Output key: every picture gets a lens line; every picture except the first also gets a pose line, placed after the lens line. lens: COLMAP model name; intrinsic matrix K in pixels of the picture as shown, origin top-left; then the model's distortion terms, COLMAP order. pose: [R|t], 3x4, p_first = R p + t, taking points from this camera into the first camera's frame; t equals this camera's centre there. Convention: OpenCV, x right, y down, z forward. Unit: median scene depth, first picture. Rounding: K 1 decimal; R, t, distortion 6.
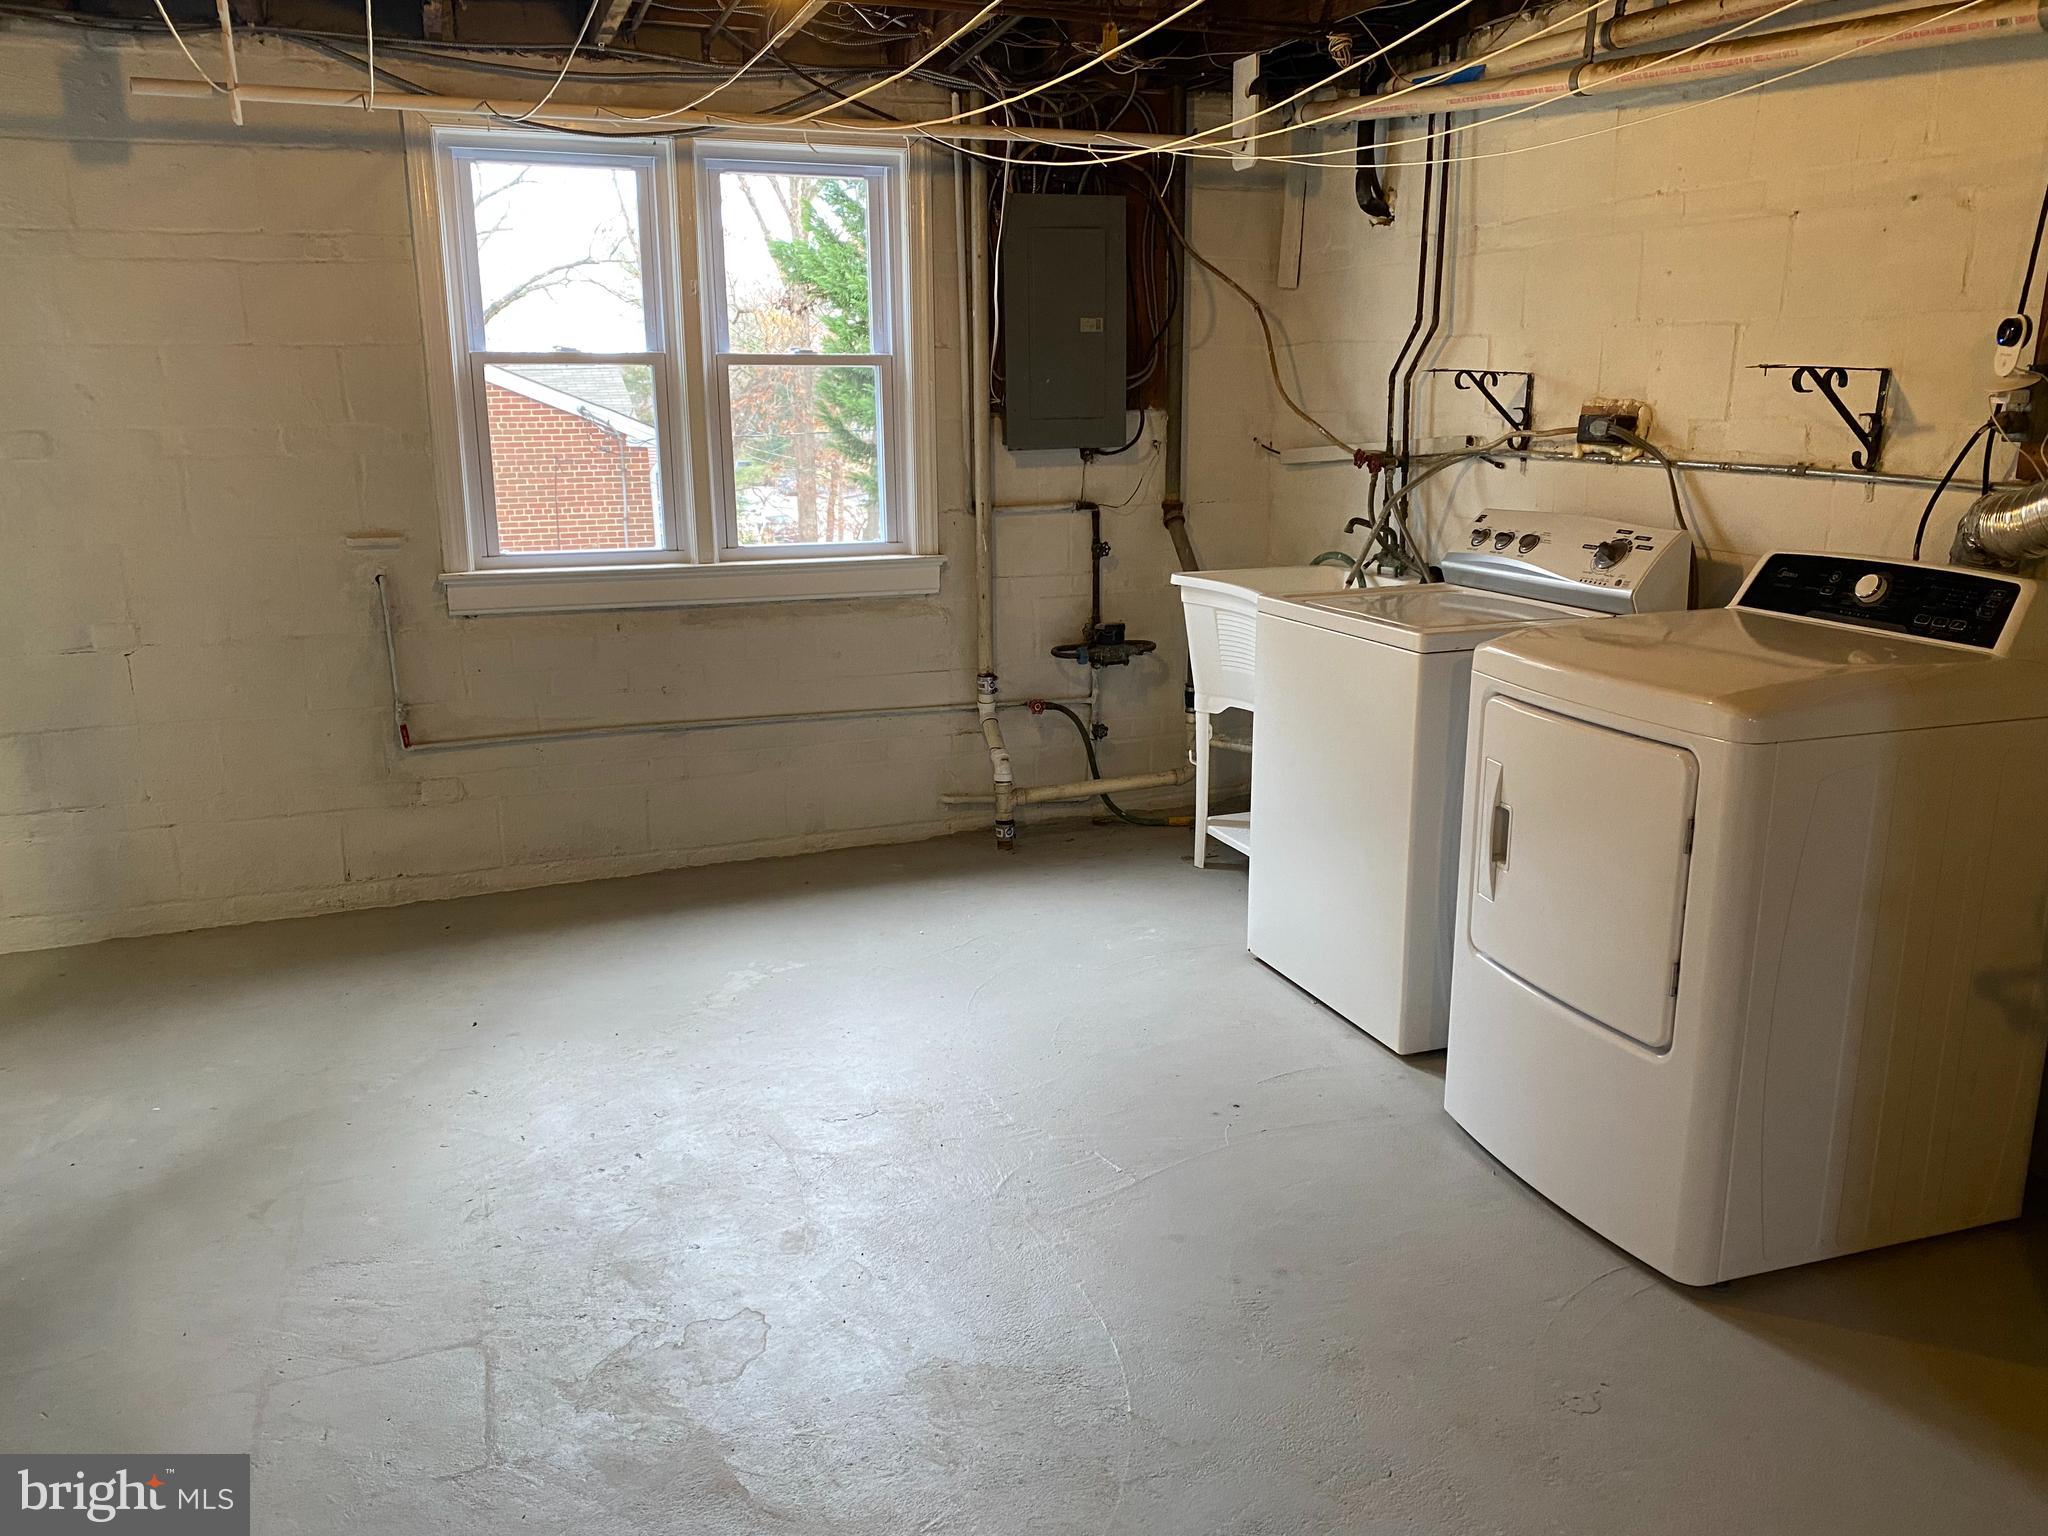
lens RADIAL K [[1590.5, 0, 1024.0], [0, 1590.5, 768.0], [0, 0, 1]] dist [0.078716, -0.135297]
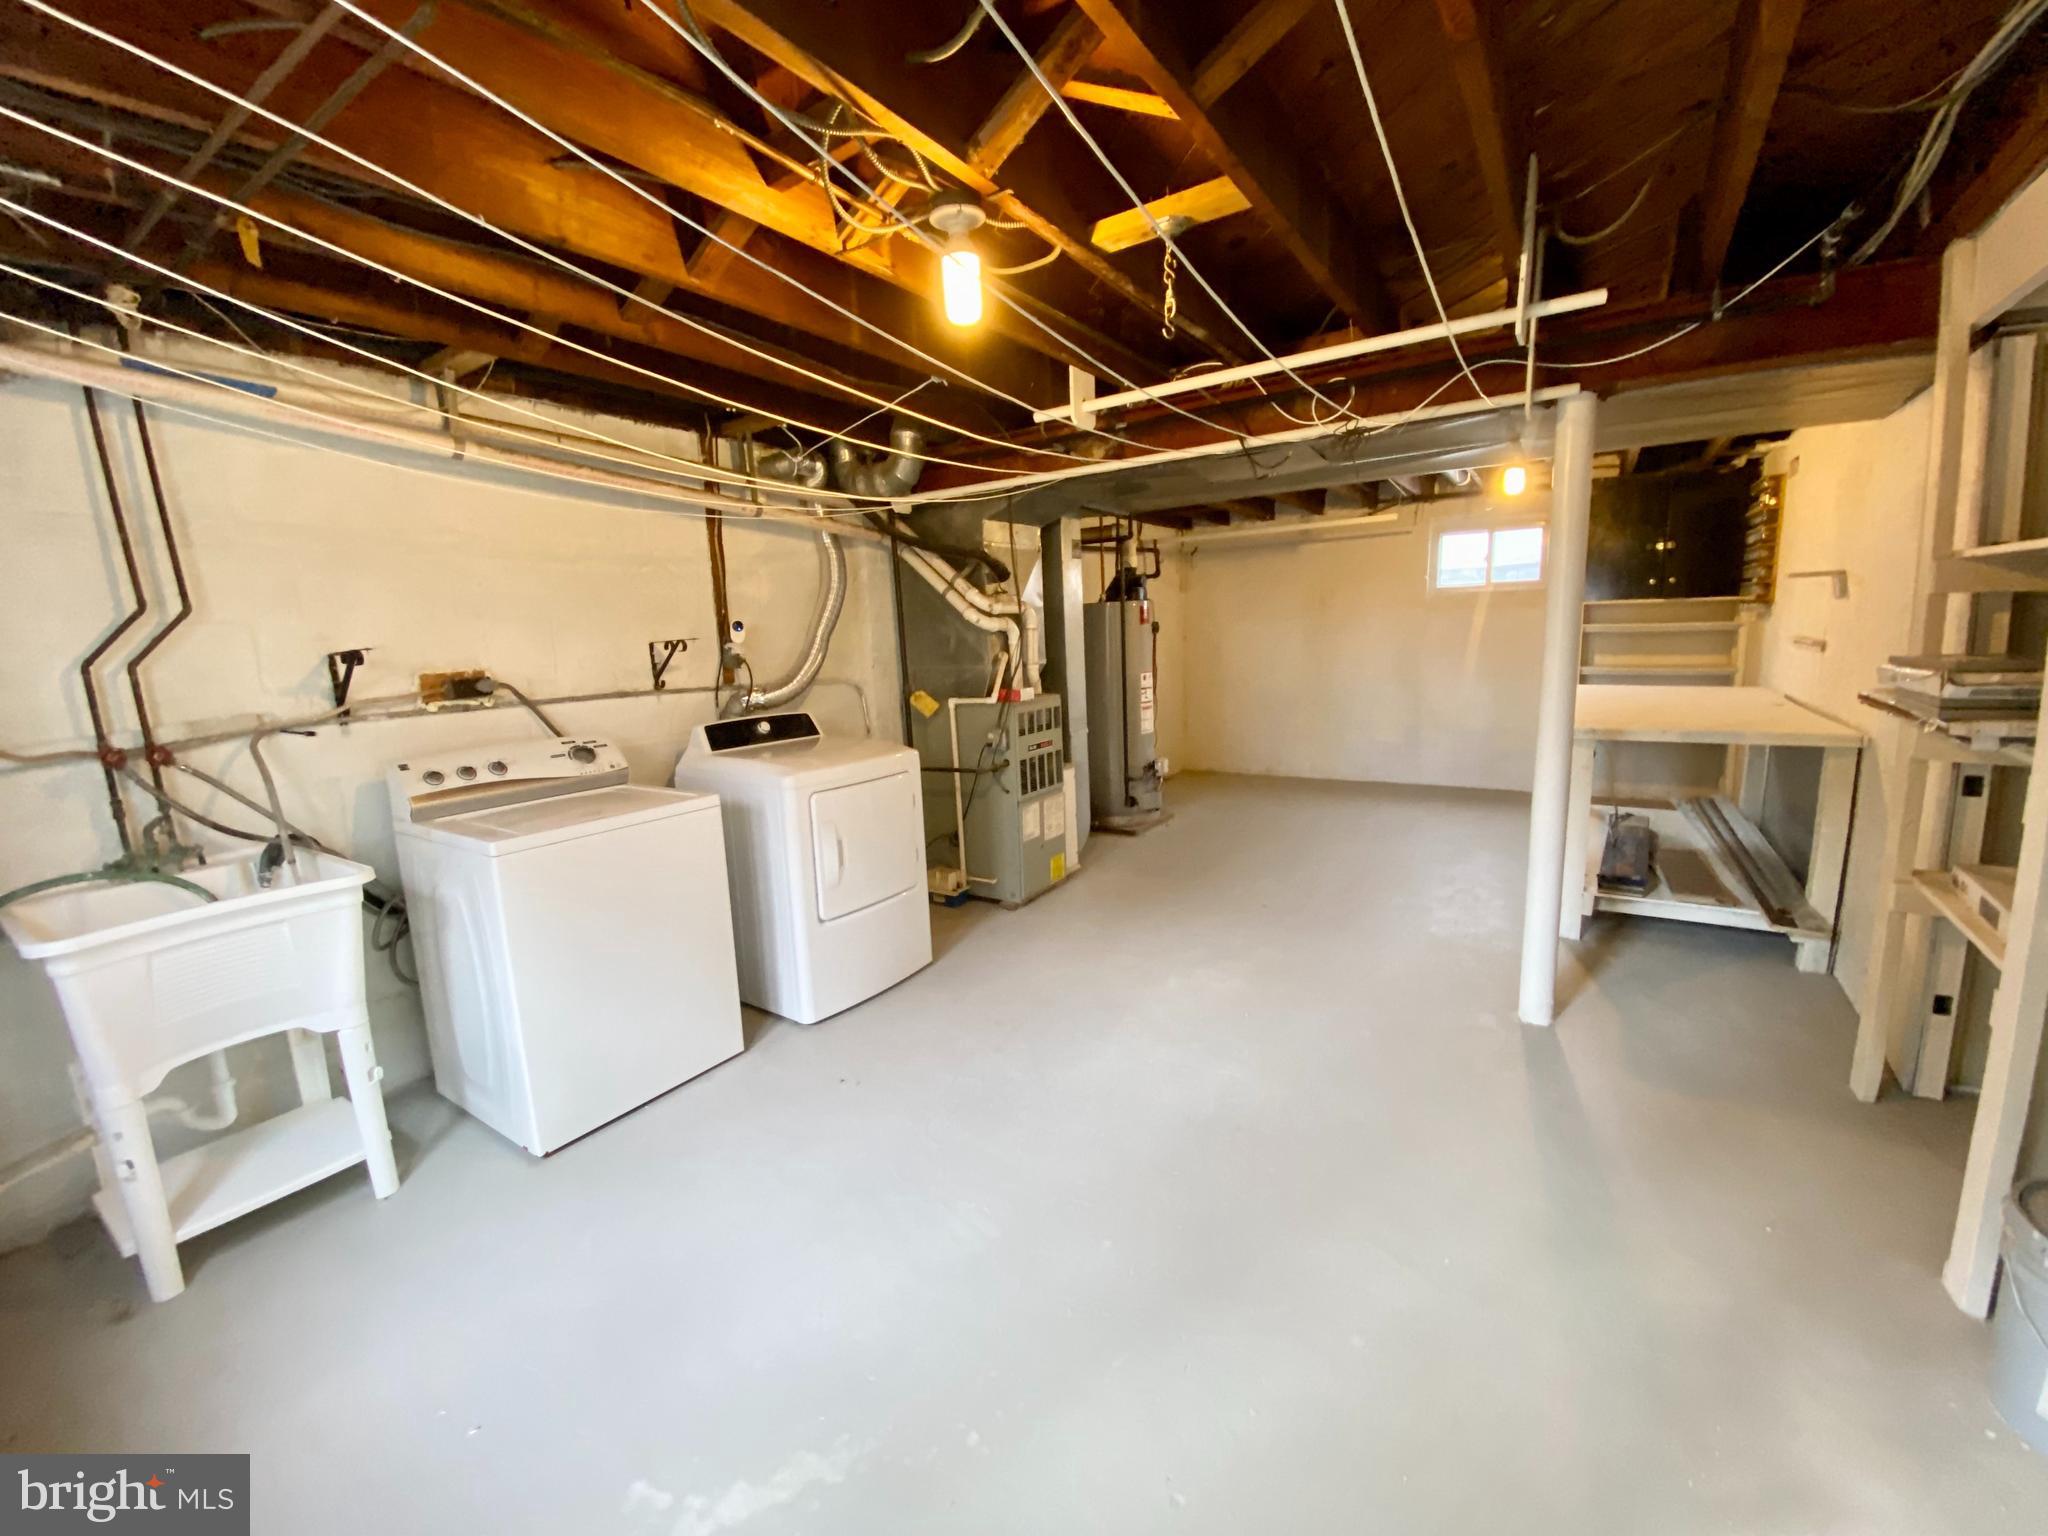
lens RADIAL K [[834.3, 0, 1022.2], [0, 834.3, 760.2], [0, 0, 1]] dist [0.029419, -0.023200]
pose [[-0.542488, -0.104278, 0.833566, -0.438258], [0.243026, 0.930356, 0.274548, -0.193265], [-0.804142, 0.351518, -0.479364, 0.803794]]
